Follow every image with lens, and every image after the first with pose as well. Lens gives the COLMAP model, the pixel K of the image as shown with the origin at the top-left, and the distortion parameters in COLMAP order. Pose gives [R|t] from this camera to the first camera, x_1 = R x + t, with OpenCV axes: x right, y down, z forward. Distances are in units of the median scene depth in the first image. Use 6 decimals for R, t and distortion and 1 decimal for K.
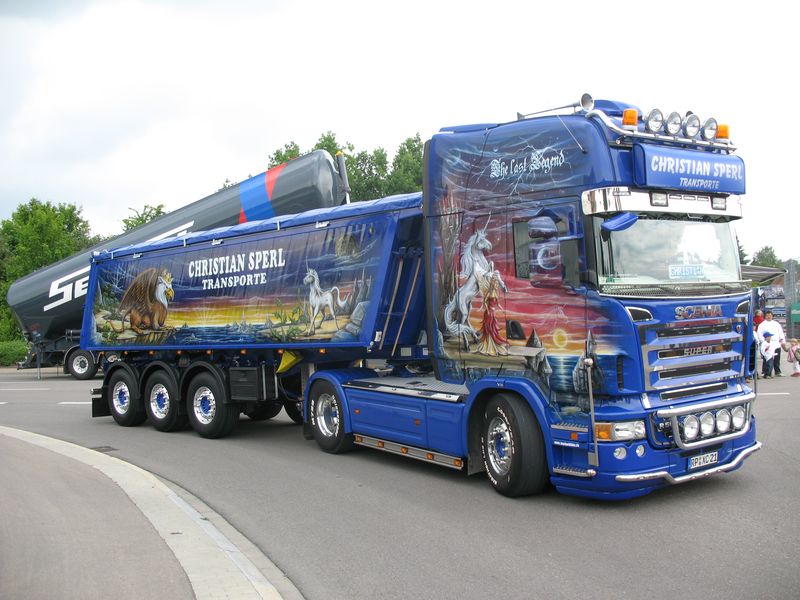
lens RADIAL K [[828.0, 0, 400.0], [0, 828.0, 300.0], [0, 0, 1]] dist [-0.141025, -0.000283]
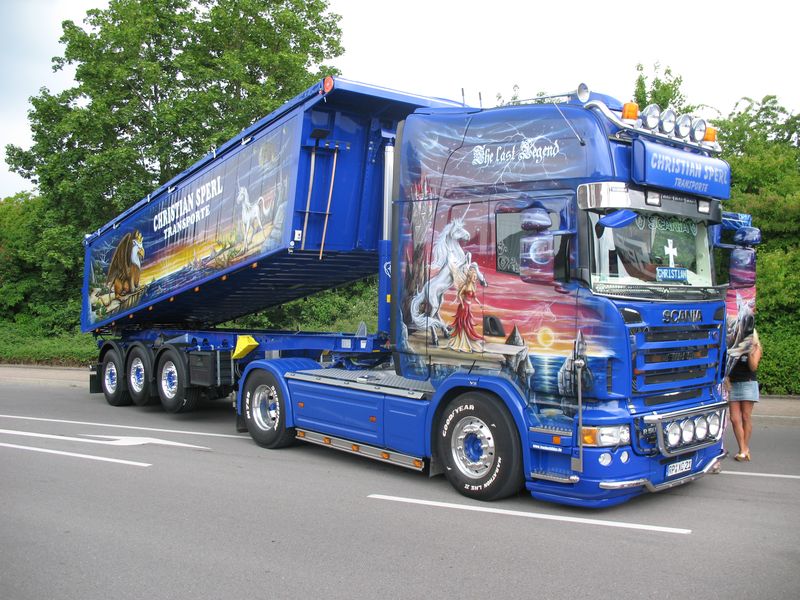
lens RADIAL K [[828.0, 0, 400.0], [0, 828.0, 300.0], [0, 0, 1]] dist [-0.141025, -0.000283]
pose [[0.989091, 0.047993, 0.139270, -0.104979], [-0.049467, 0.998750, 0.007141, 0.004994], [-0.138754, -0.013953, 0.990229, 0.077174]]
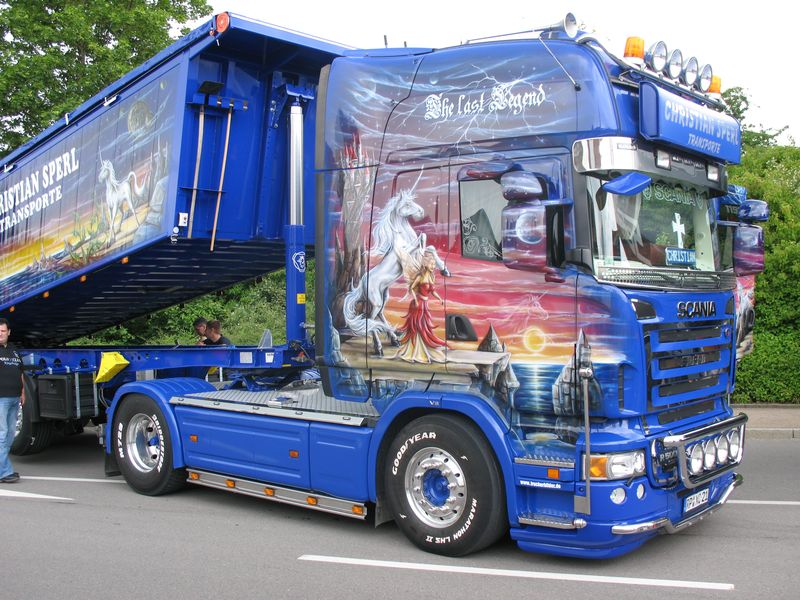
lens RADIAL K [[918.1, 0, 400.0], [0, 918.1, 300.0], [0, 0, 1]] dist [-0.128921, 0.019332]
pose [[0.958092, 0.028110, 0.285079, -0.149017], [-0.027297, 0.999604, -0.006826, 0.019462], [-0.285158, -0.001242, 0.958480, 0.249452]]
